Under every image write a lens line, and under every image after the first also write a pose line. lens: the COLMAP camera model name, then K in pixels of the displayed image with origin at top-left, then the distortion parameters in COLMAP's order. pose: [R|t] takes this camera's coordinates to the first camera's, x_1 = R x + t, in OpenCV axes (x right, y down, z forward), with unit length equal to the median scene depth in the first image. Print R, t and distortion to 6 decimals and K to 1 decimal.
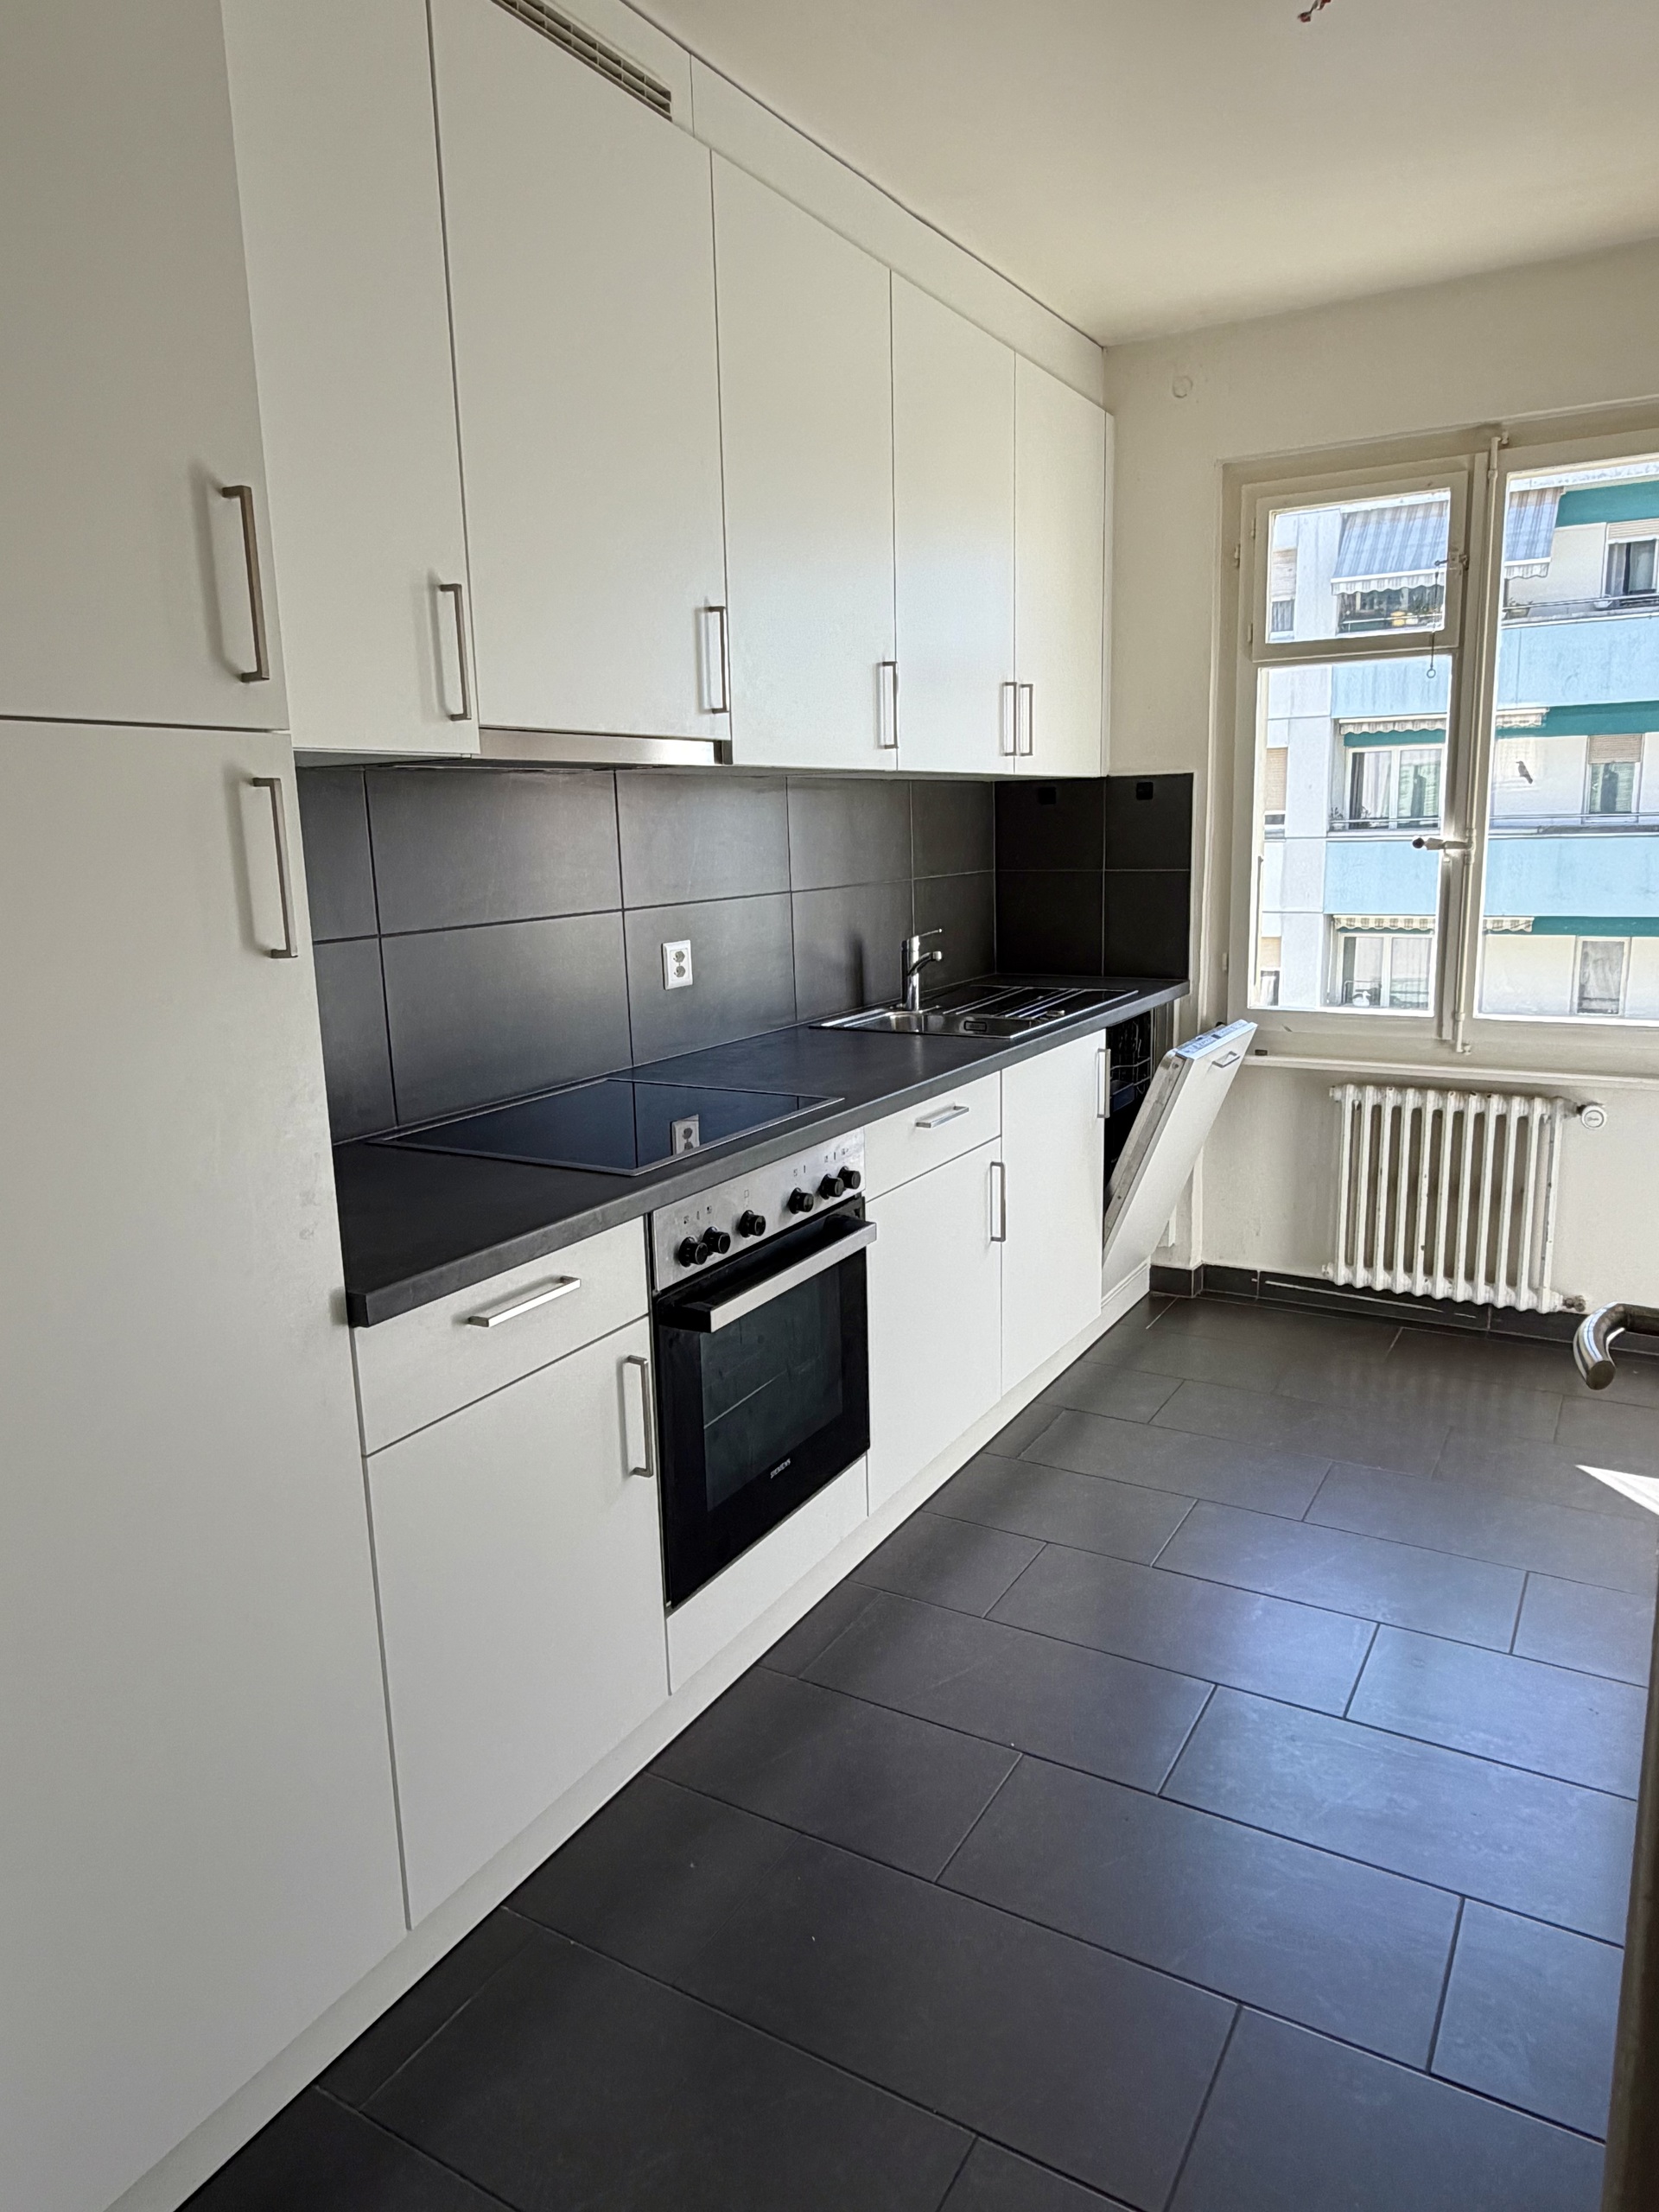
lens RADIAL K [[1440.1, 0, 829.5], [0, 1440.1, 1106.0], [0, 0, 1]] dist [-0.002015, 0.000066]
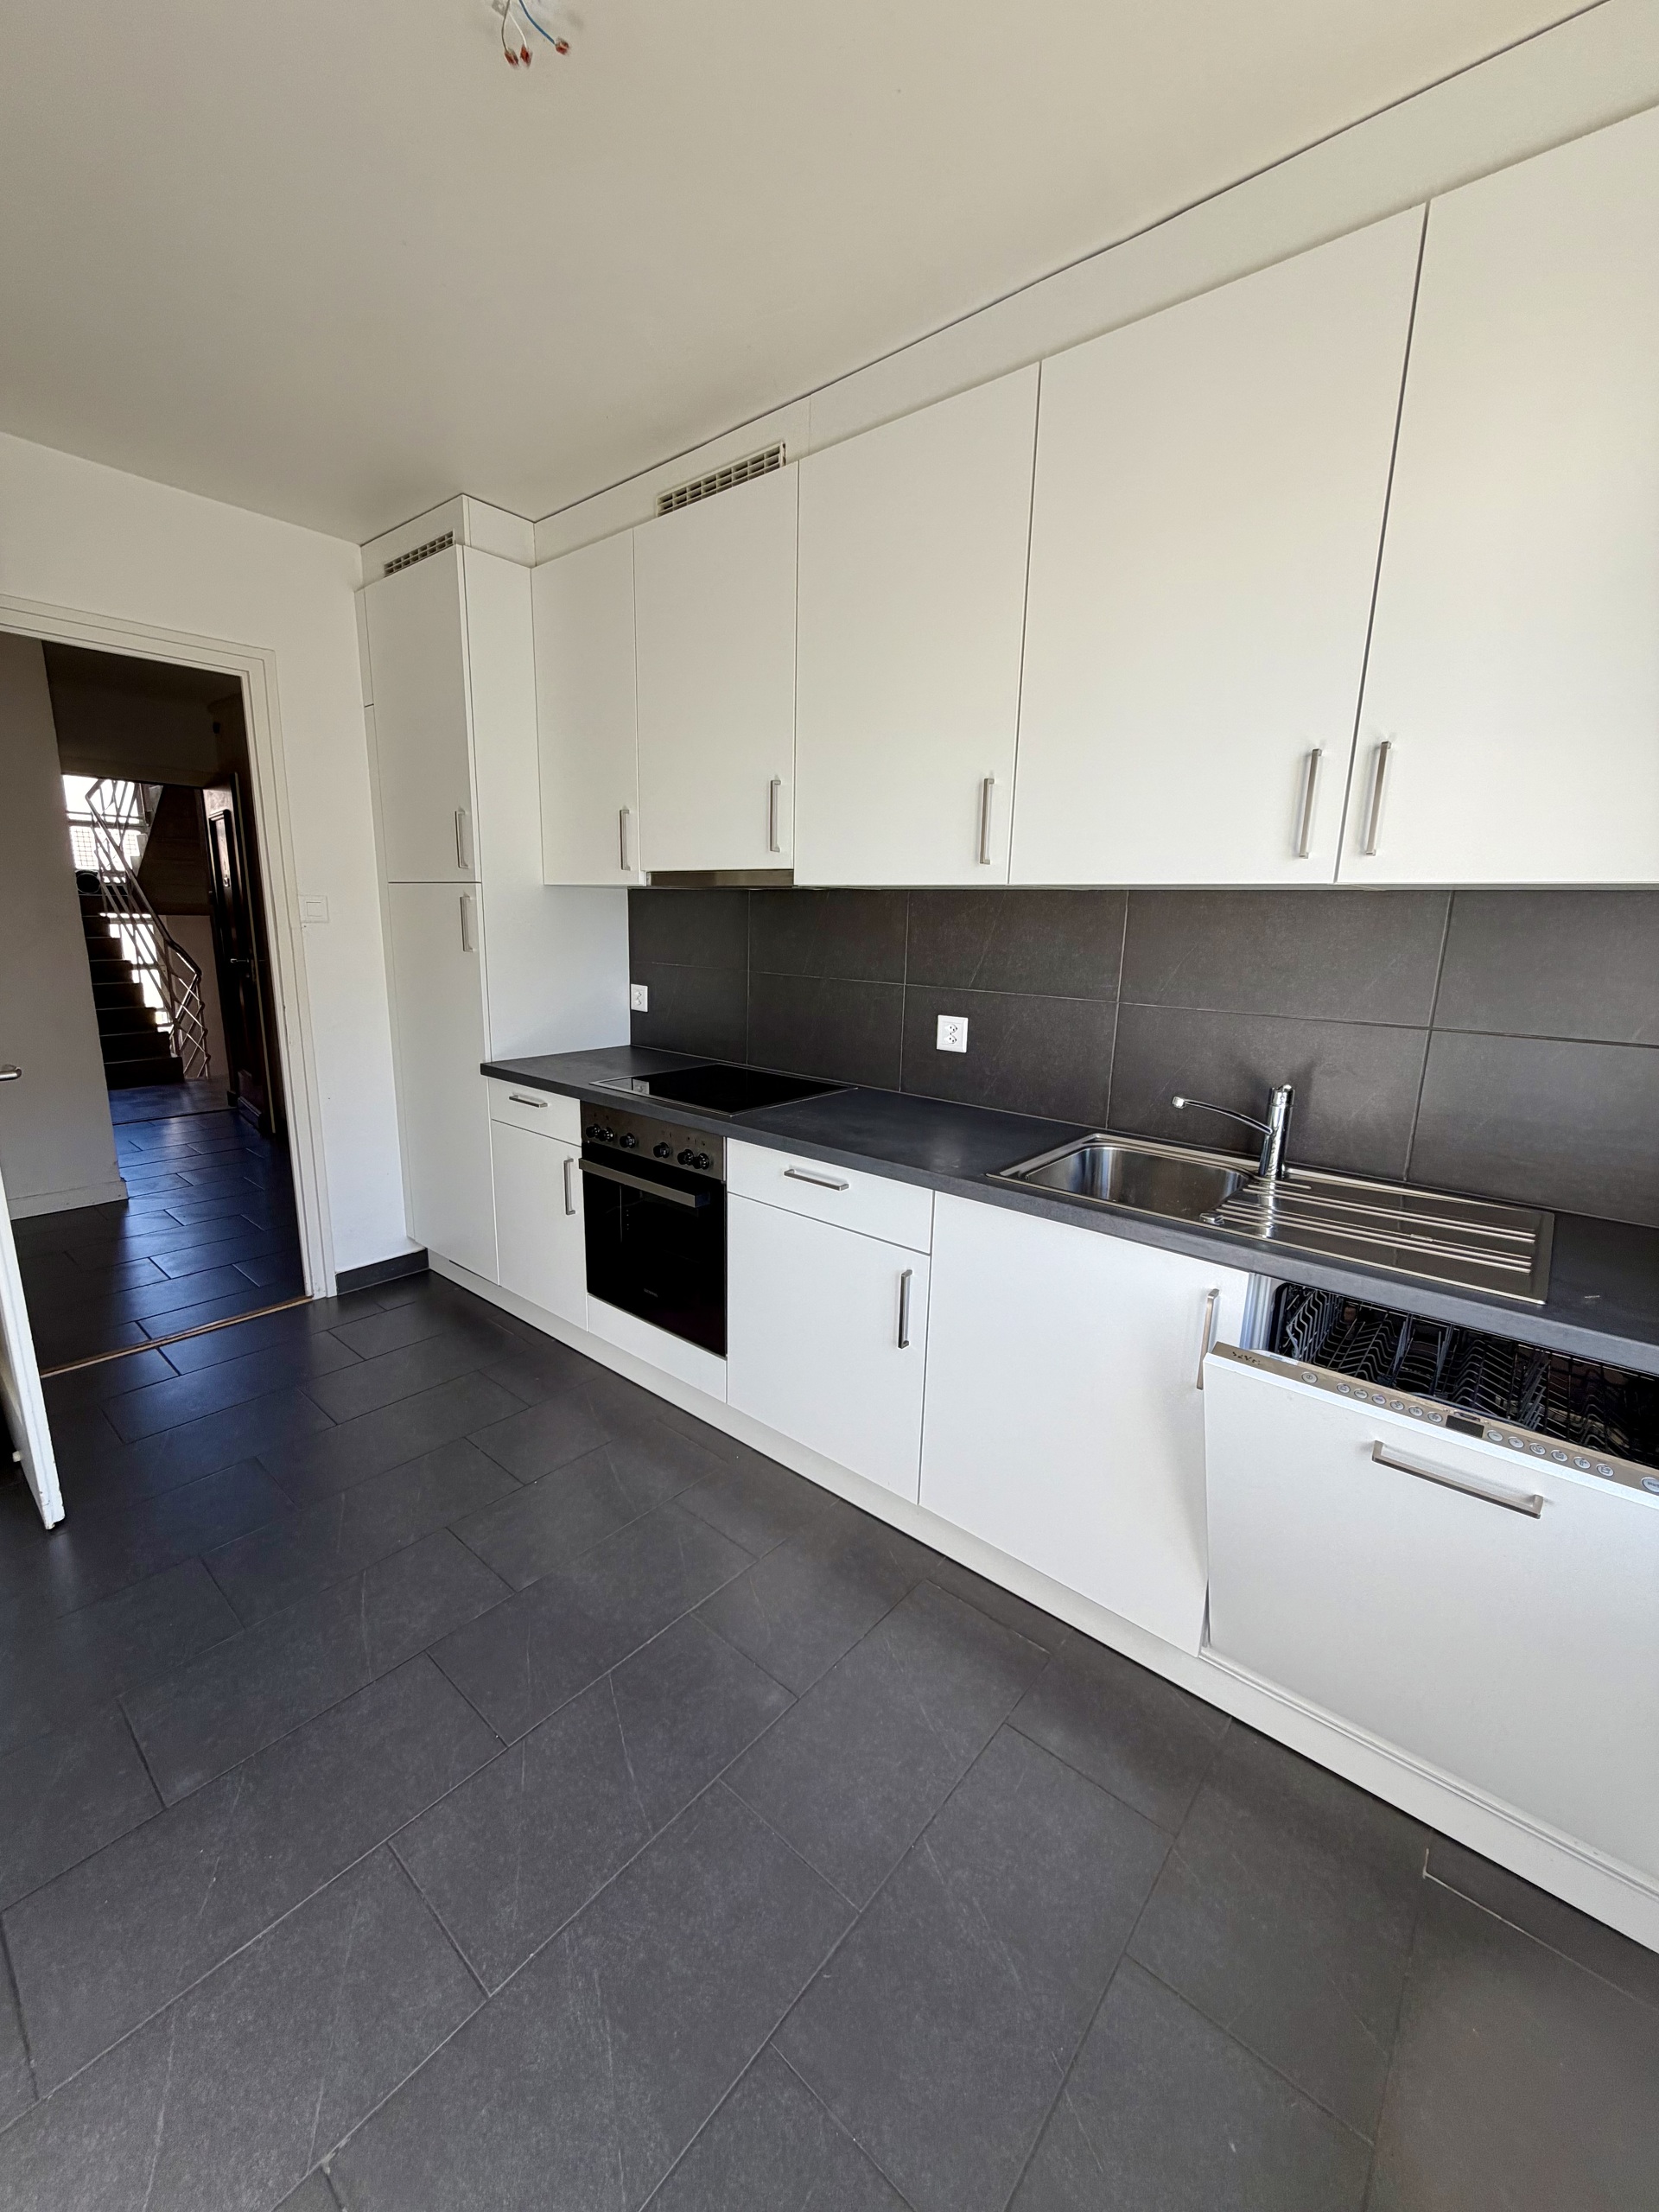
lens RADIAL K [[884.4, 0, 830.8], [0, 884.4, 1102.1], [0, 0, 1]] dist [-0.000585, 0.000646]
pose [[-0.168162, 0.224135, -0.959940, 0.713853], [-0.220887, 0.940477, 0.258286, -0.226726], [0.960693, 0.255473, -0.108644, 1.005093]]
